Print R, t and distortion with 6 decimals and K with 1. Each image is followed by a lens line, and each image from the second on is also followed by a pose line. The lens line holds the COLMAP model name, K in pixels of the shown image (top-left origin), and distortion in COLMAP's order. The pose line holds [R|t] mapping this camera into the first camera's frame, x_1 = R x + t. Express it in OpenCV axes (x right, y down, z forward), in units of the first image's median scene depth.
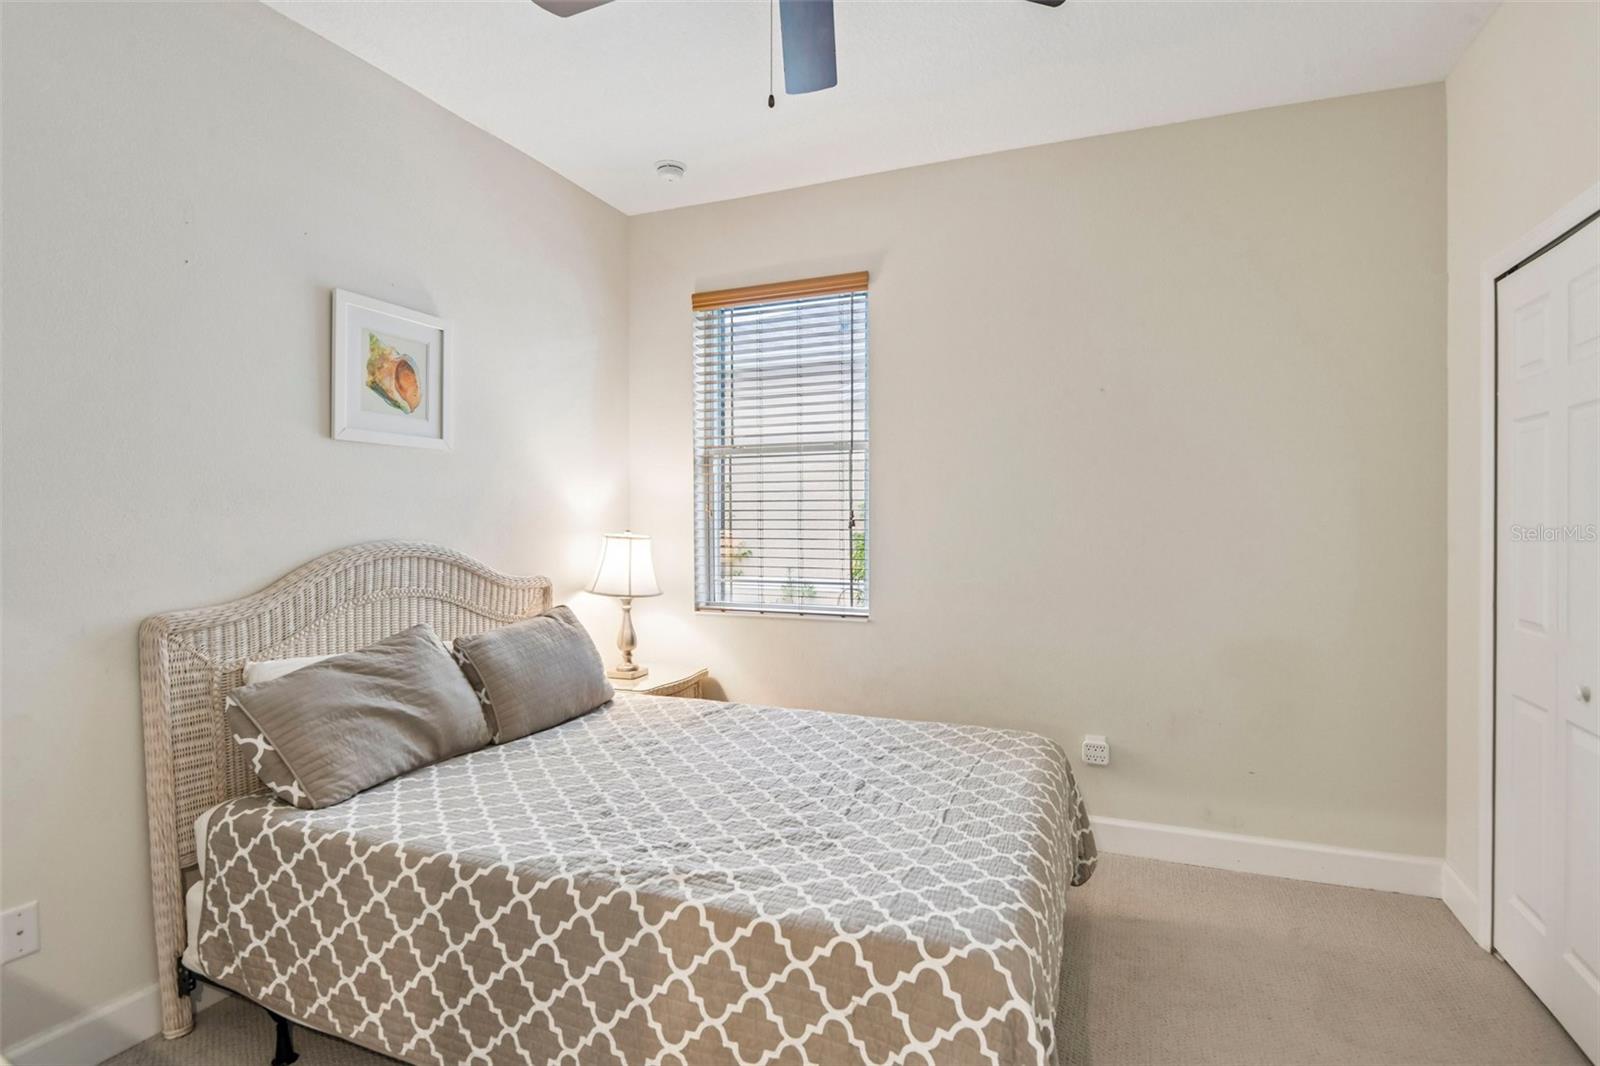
lens RADIAL K [[842.5, 0, 800.0], [0, 842.5, 533.0], [0, 0, 1]] dist [-0.000703, -0.000098]
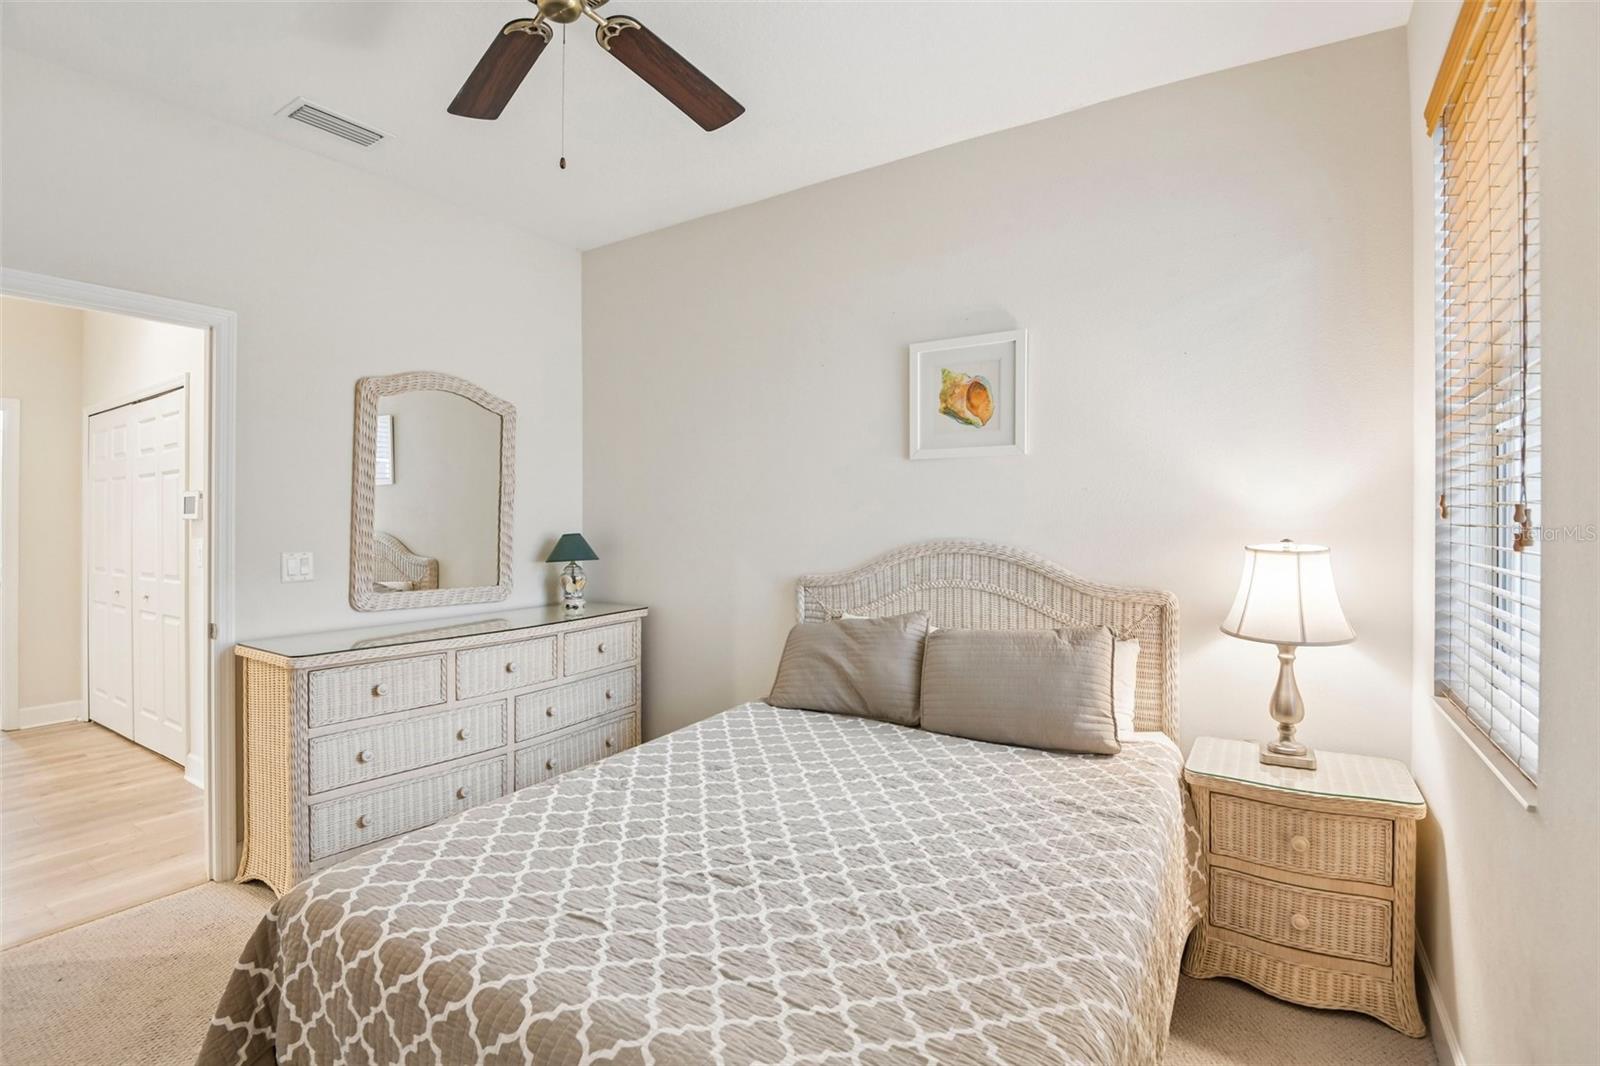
lens RADIAL K [[744.1, 0, 781.5], [0, 744.1, 528.1], [0, 0, 1]] dist [0.002333, -0.022641]
pose [[-0.201335, 0.014952, -0.979408, 0.593220], [-0.017844, 0.999662, 0.018929, -0.021829], [0.979360, 0.021288, -0.201000, 0.984741]]
